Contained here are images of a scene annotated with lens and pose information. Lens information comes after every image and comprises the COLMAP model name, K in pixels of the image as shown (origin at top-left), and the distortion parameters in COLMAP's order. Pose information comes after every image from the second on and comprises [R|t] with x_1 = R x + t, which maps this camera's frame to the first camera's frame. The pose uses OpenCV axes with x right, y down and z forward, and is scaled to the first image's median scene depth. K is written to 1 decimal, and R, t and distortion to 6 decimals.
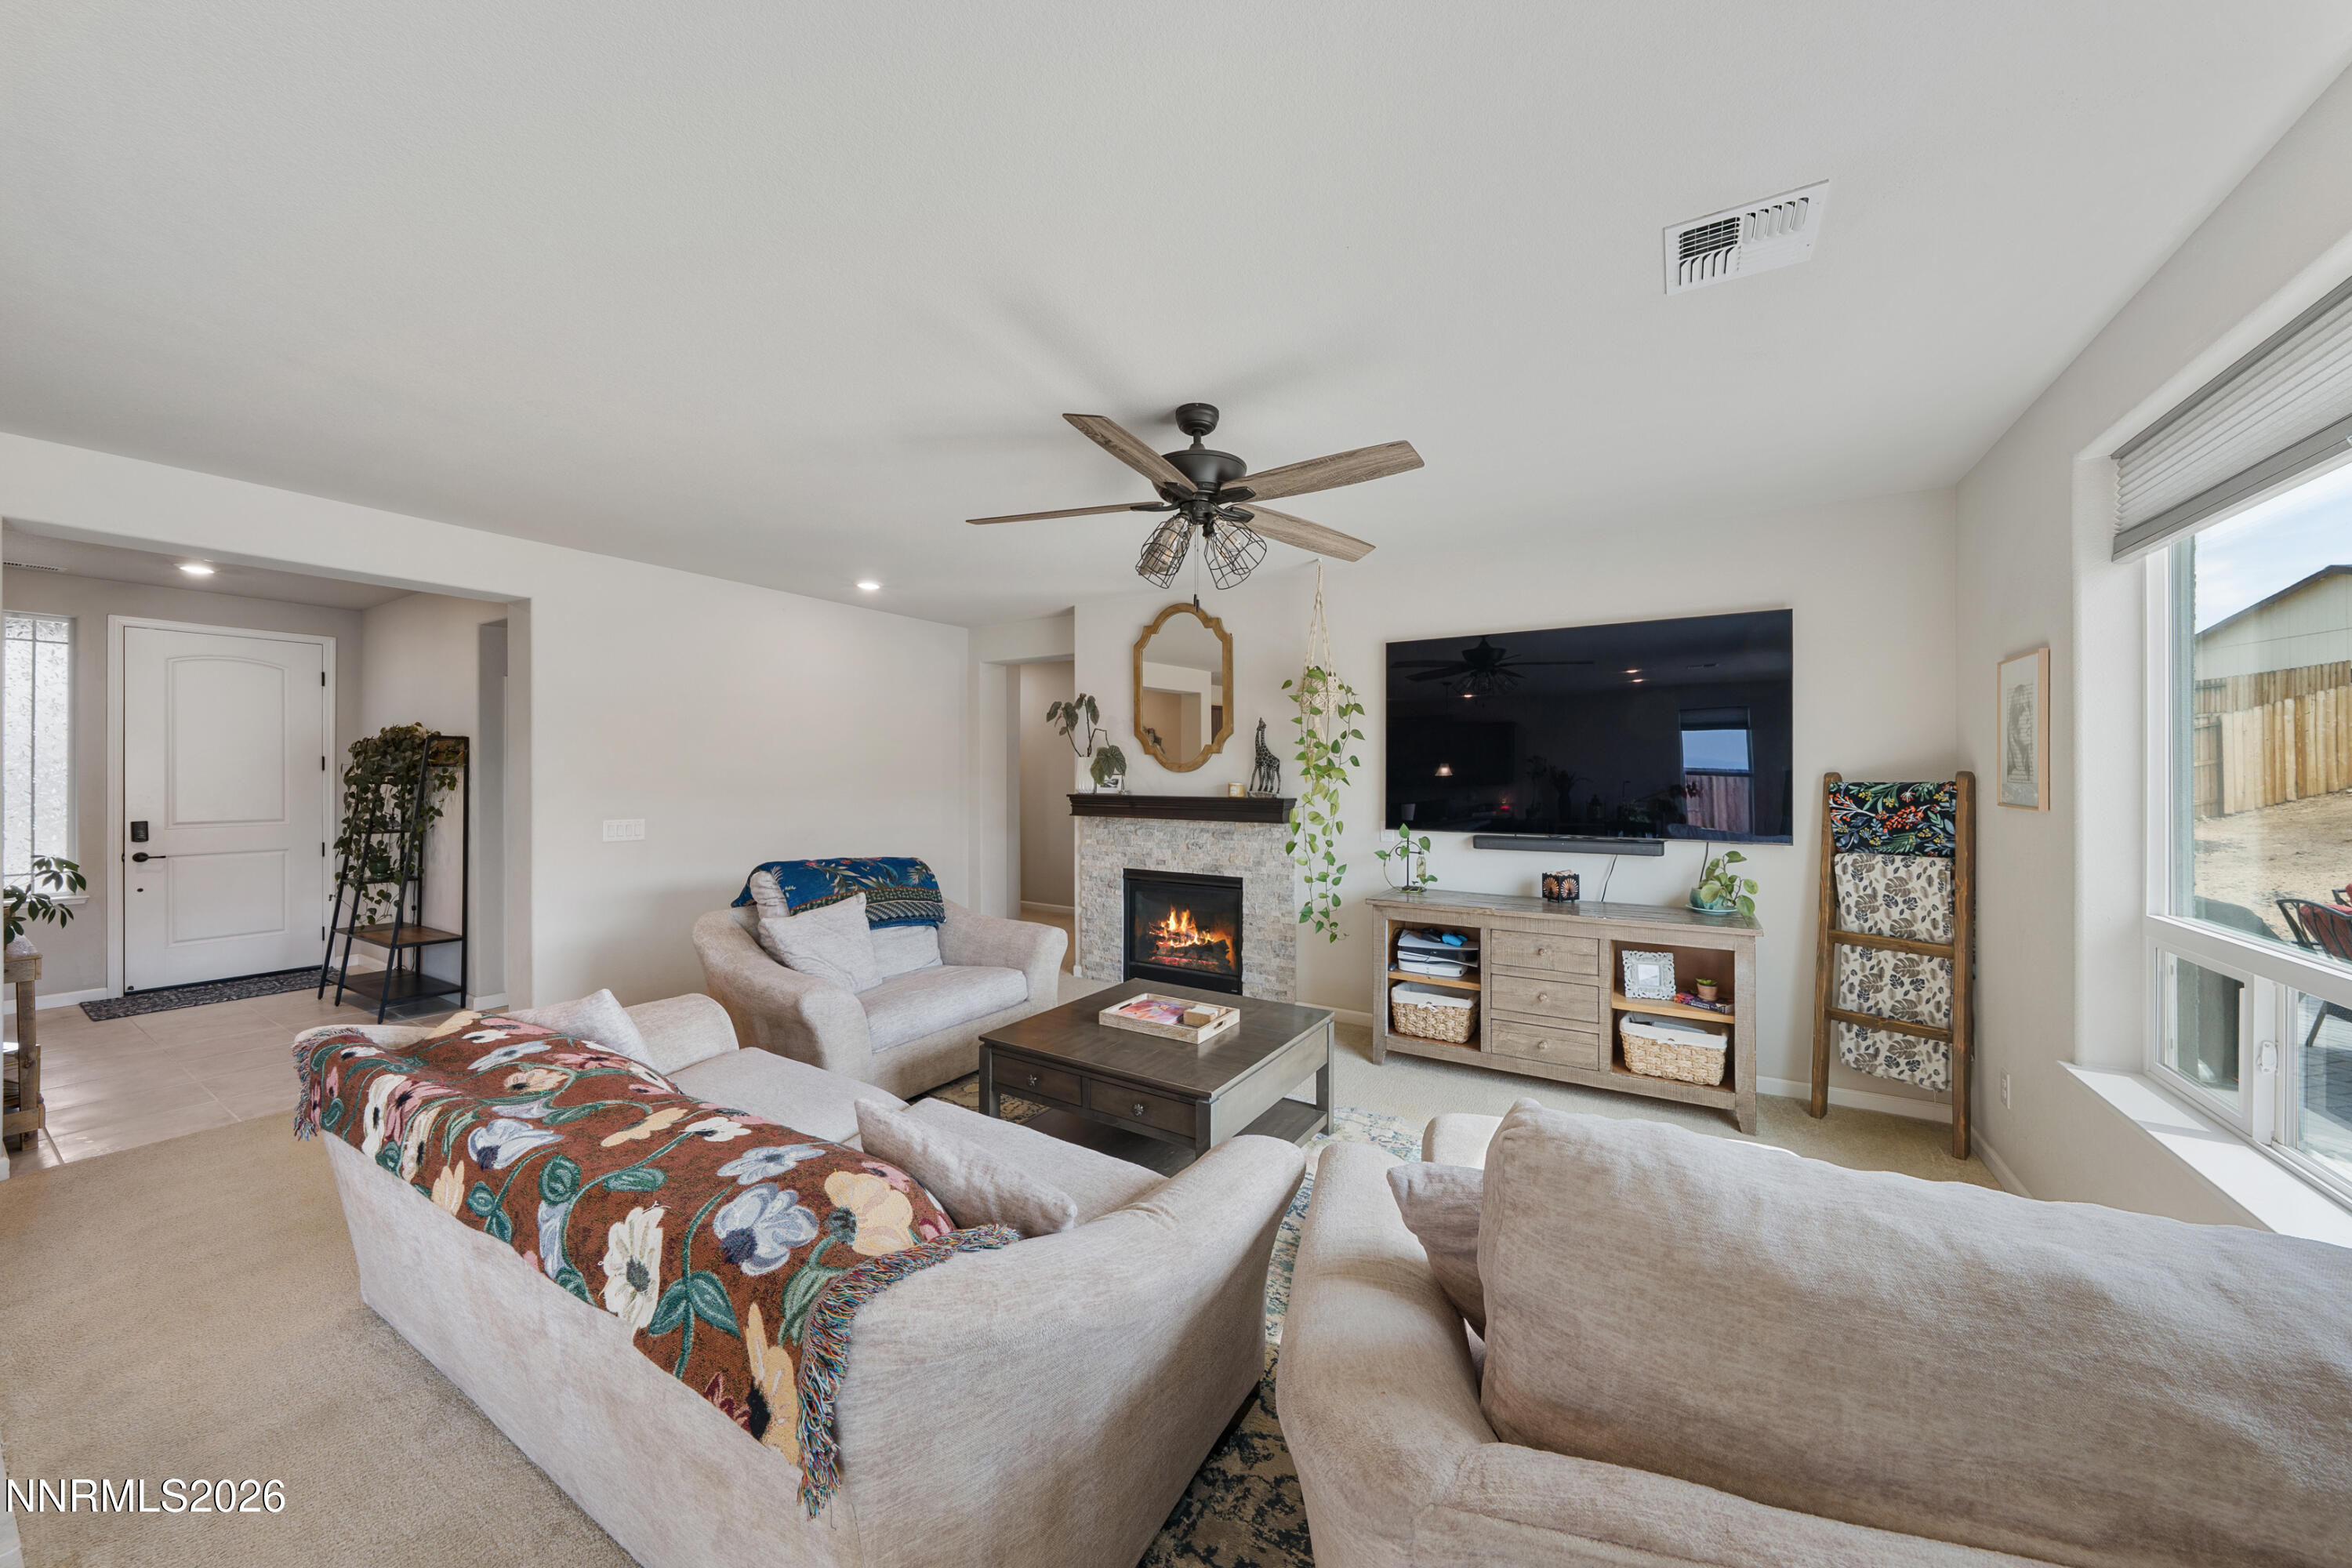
lens RADIAL K [[806.0, 0, 1181.6], [0, 806.0, 775.0], [0, 0, 1]] dist [-0.000719, 0.000258]
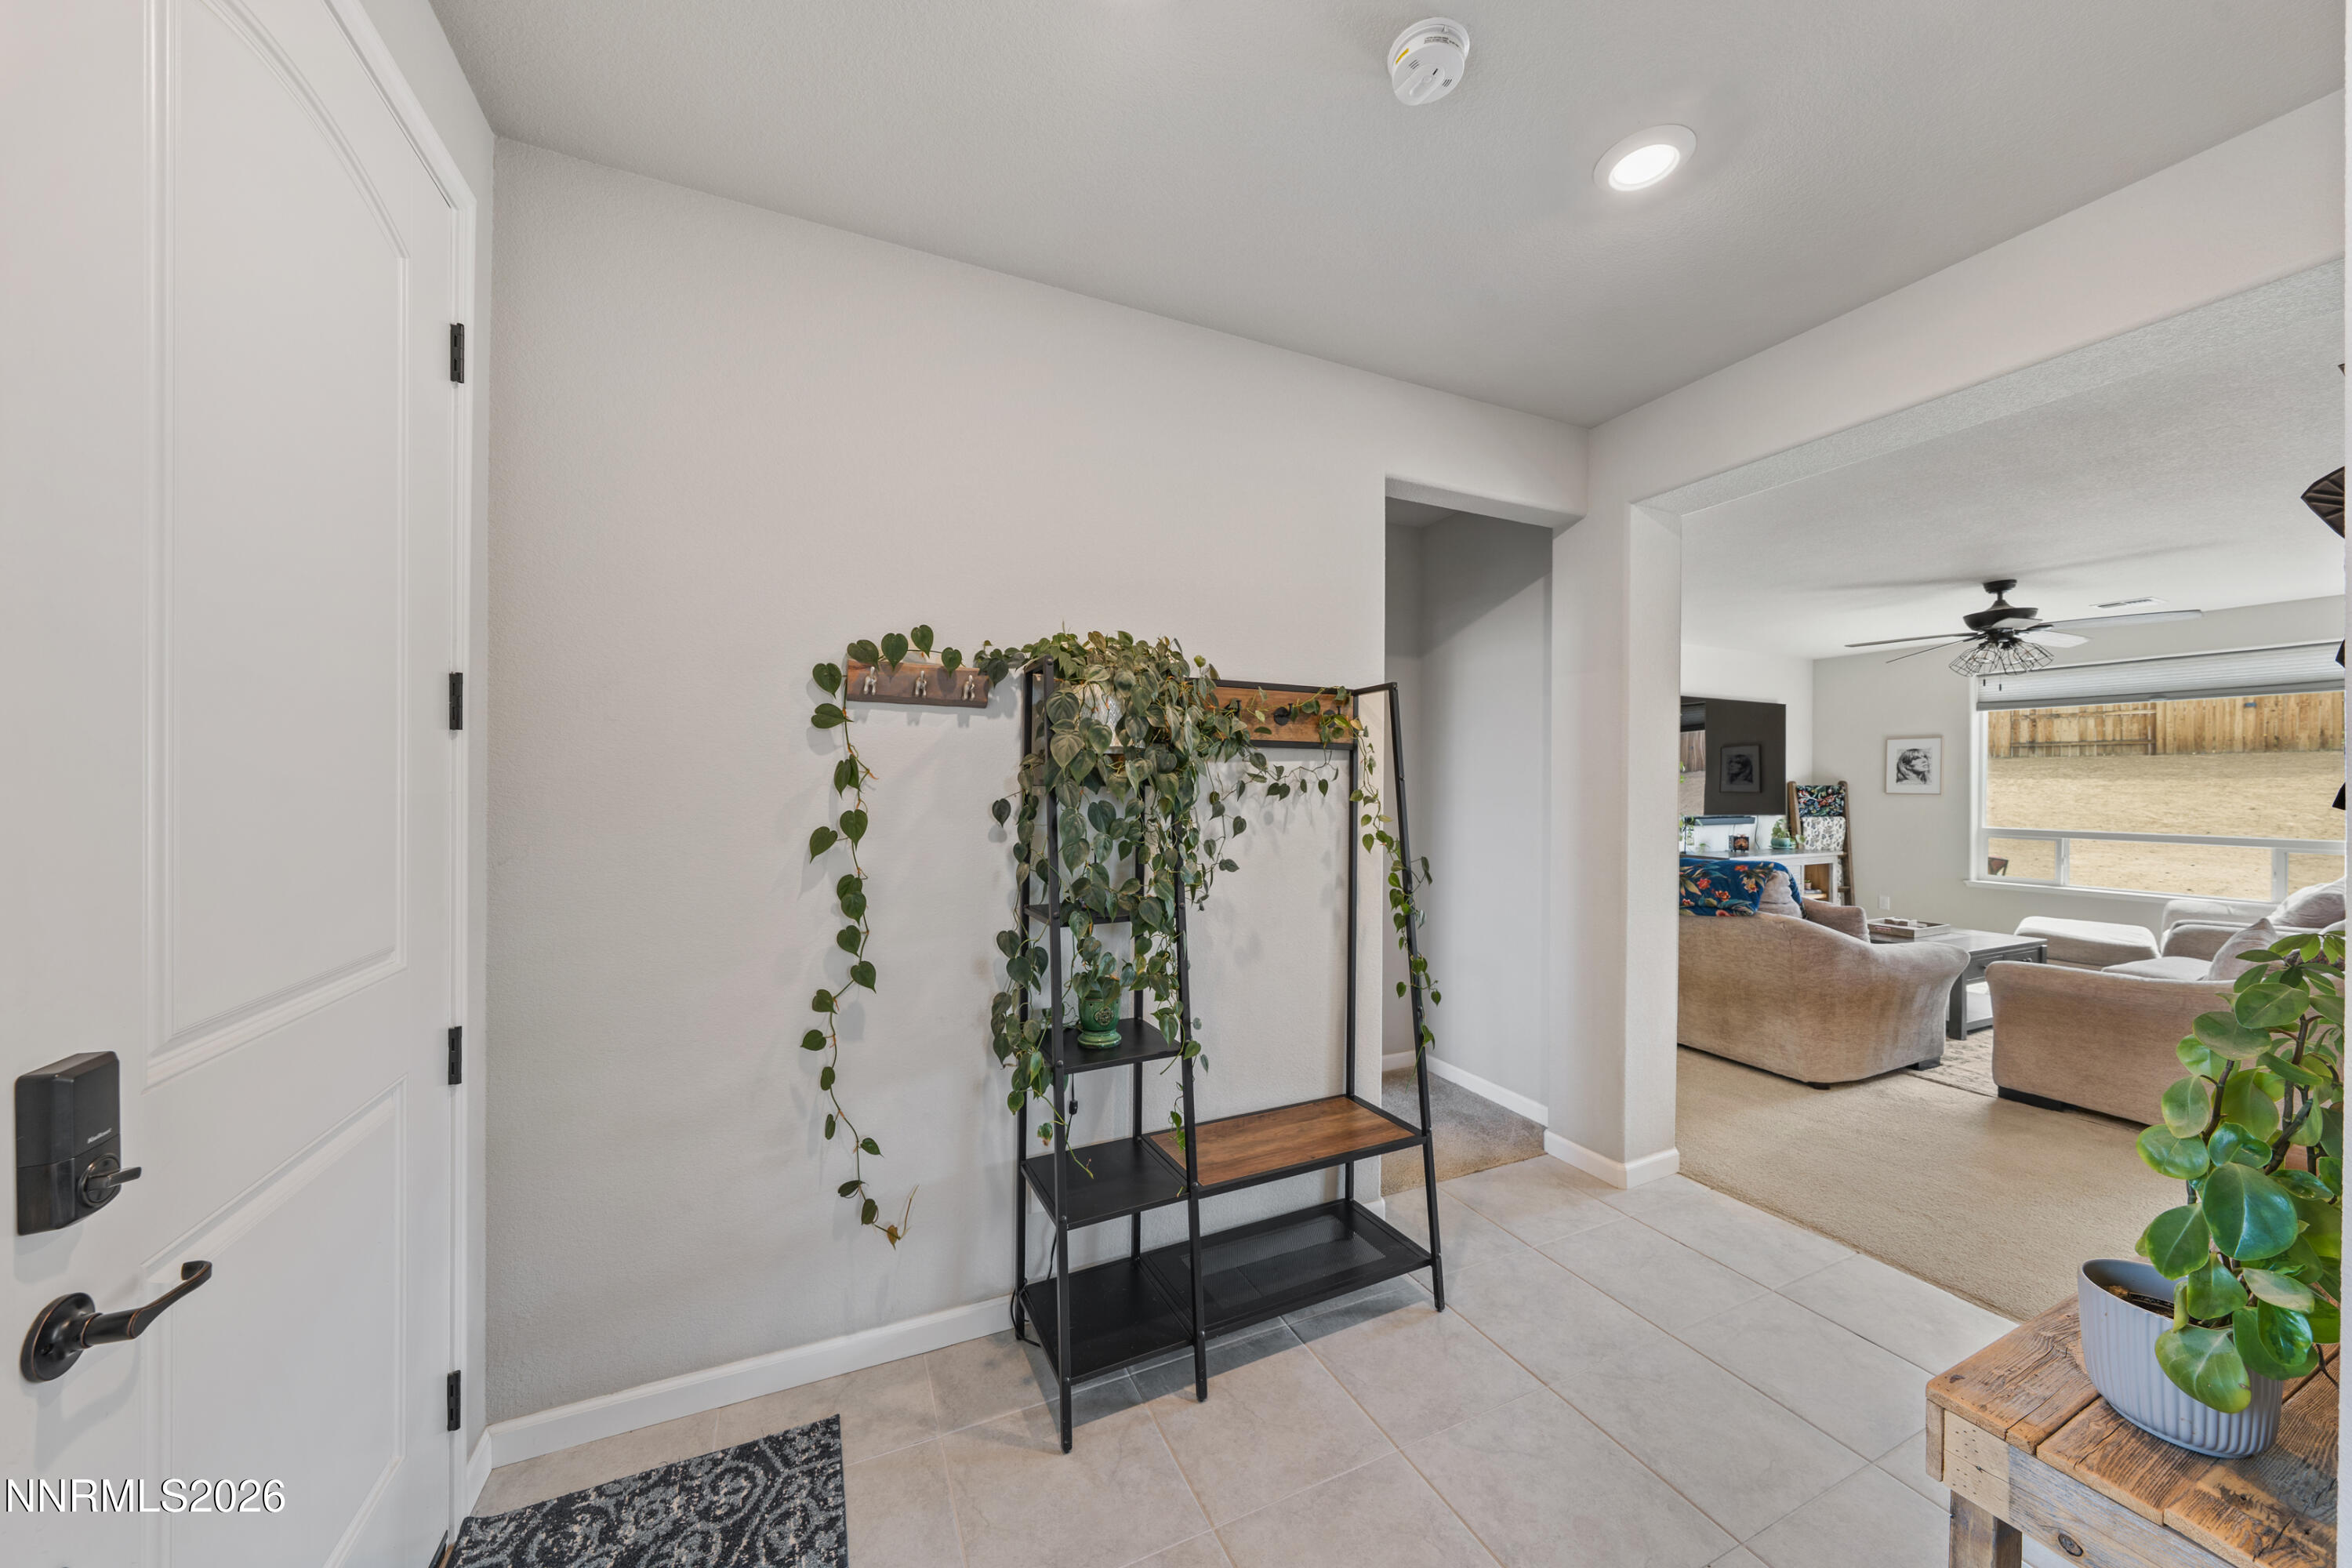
lens RADIAL K [[806.0, 0, 1181.5], [0, 806.0, 786.1], [0, 0, 1]] dist [-0.000719, 0.000258]
pose [[0.558395, 0.000991, 0.829575, -1.758432], [-0.005318, 0.999983, 0.002384, 0.013256], [-0.829558, -0.005743, 0.558391, 1.046061]]
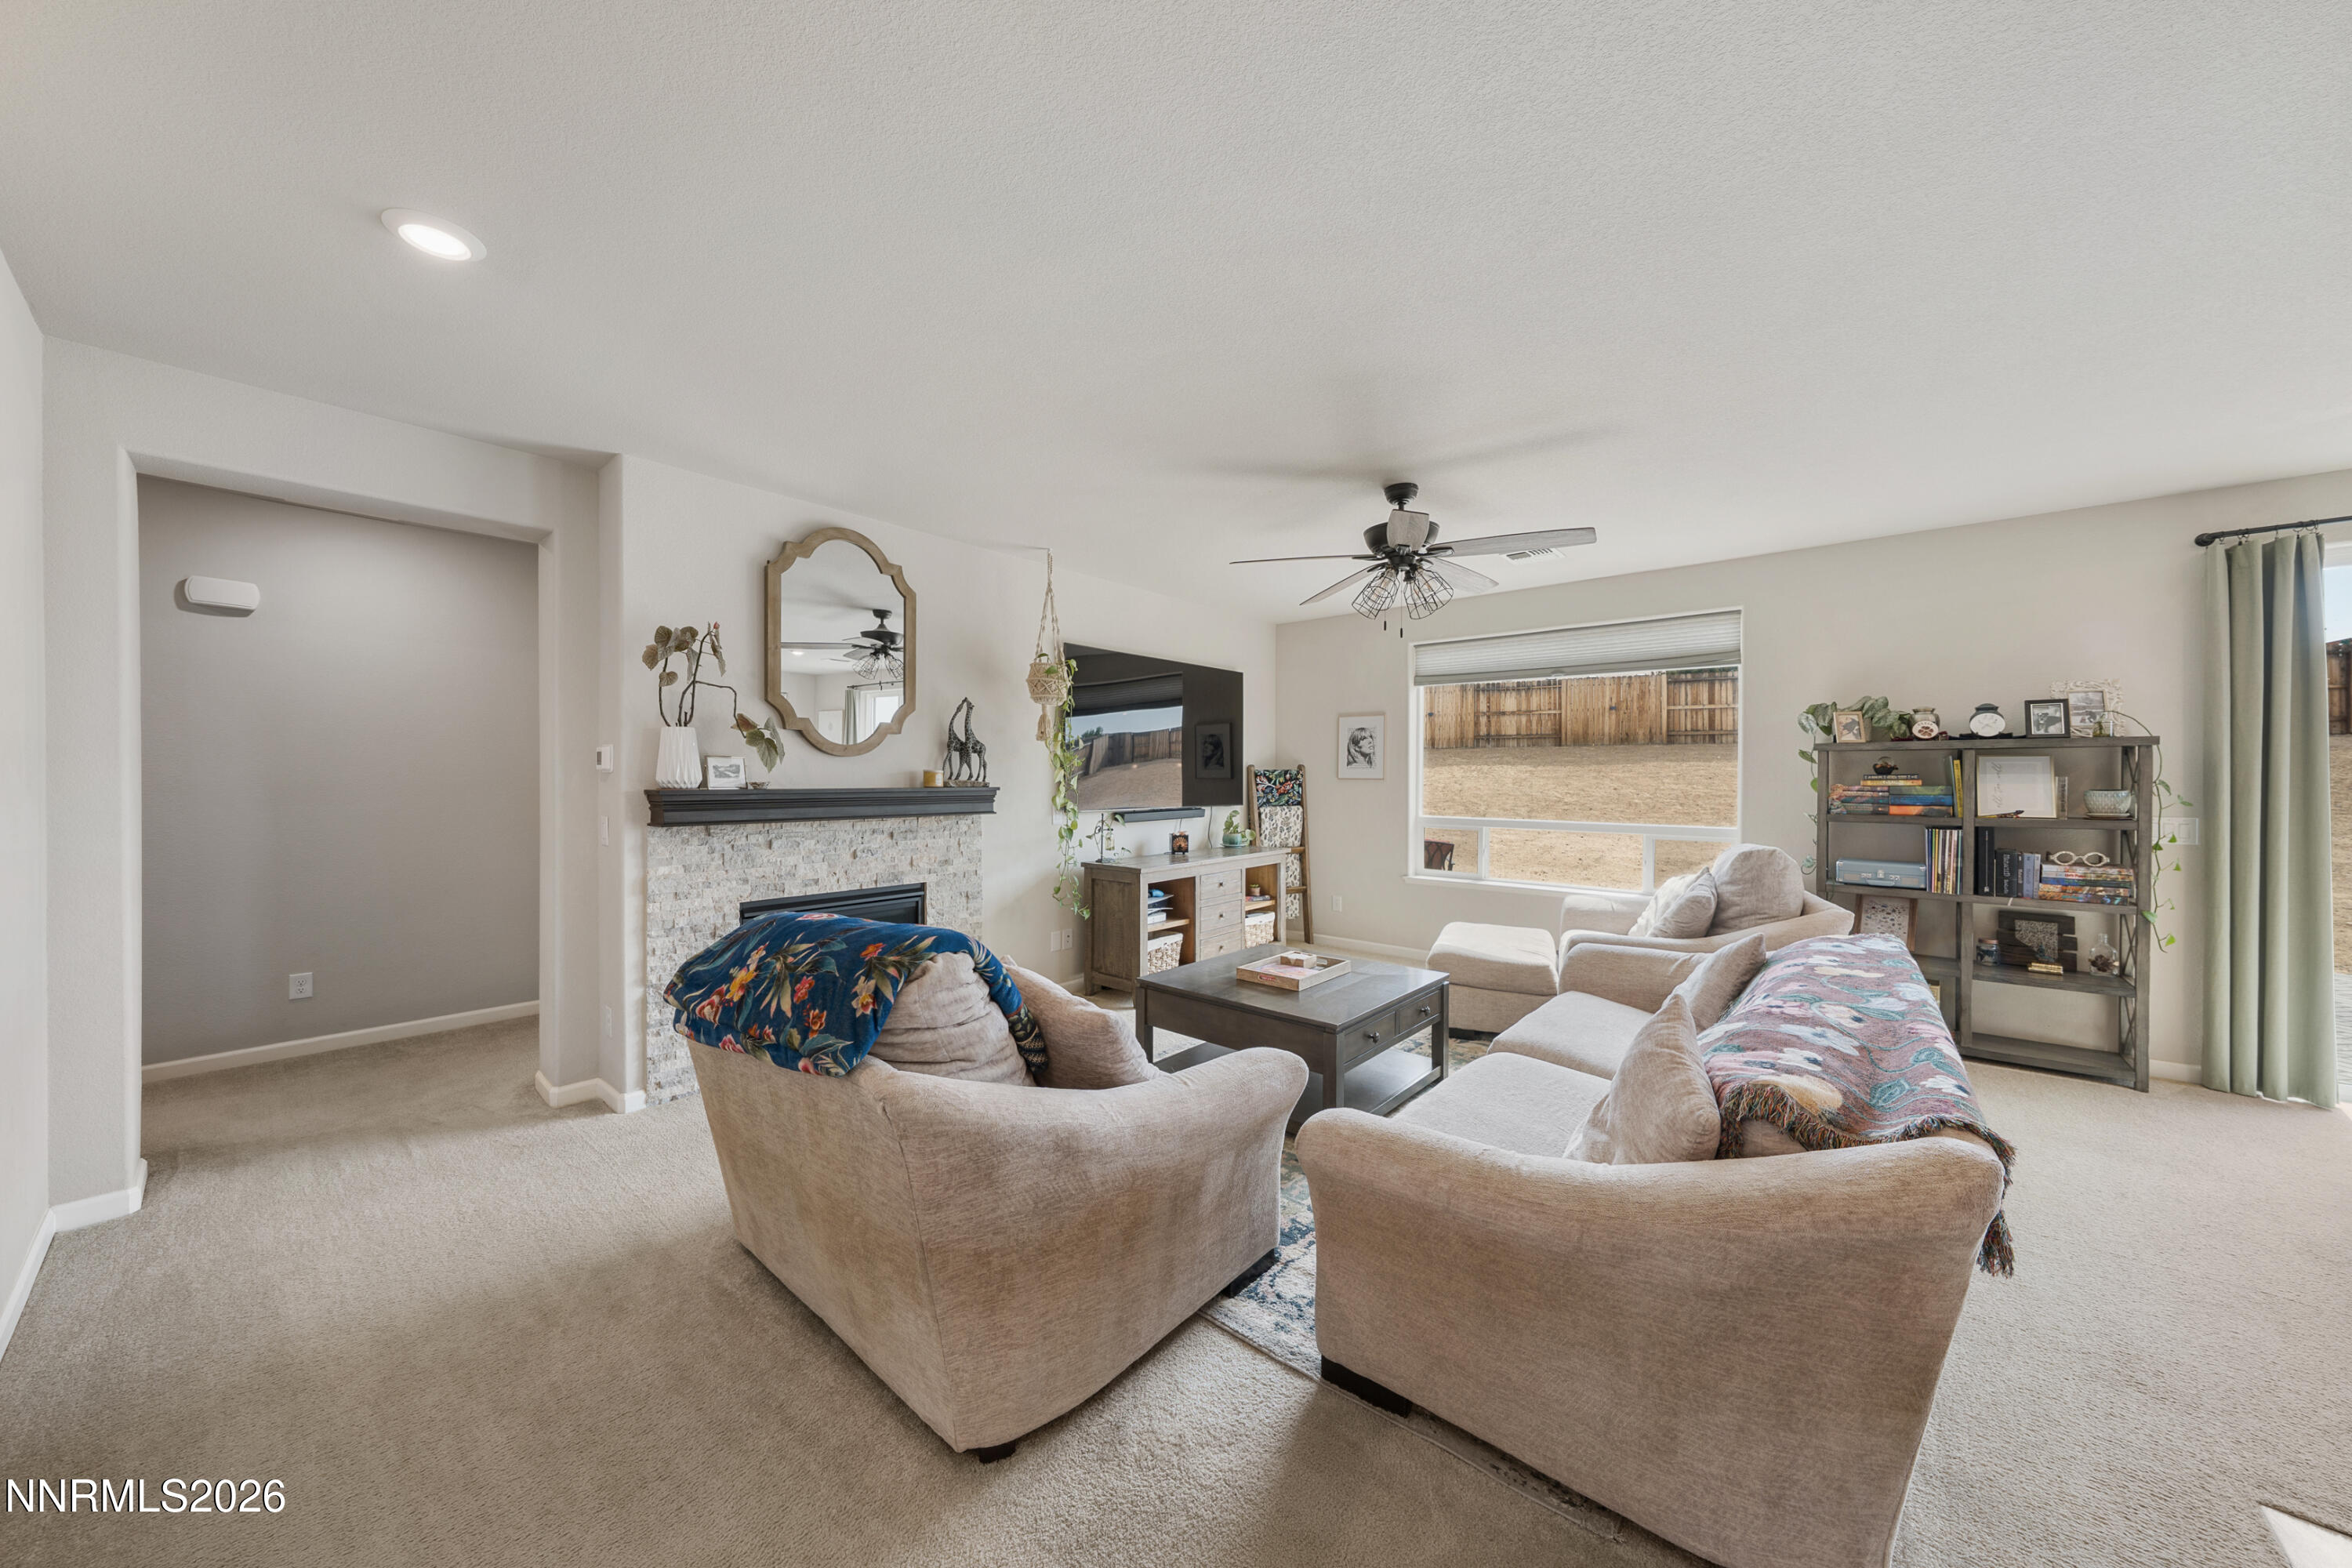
lens RADIAL K [[806.0, 0, 1181.3], [0, 806.0, 777.5], [0, 0, 1]] dist [-0.000719, 0.000258]
pose [[0.154355, -0.003674, 0.988009, -0.938753], [-0.001323, 0.999991, 0.003925, 0.017889], [-0.988015, -0.001913, 0.154349, 0.791845]]
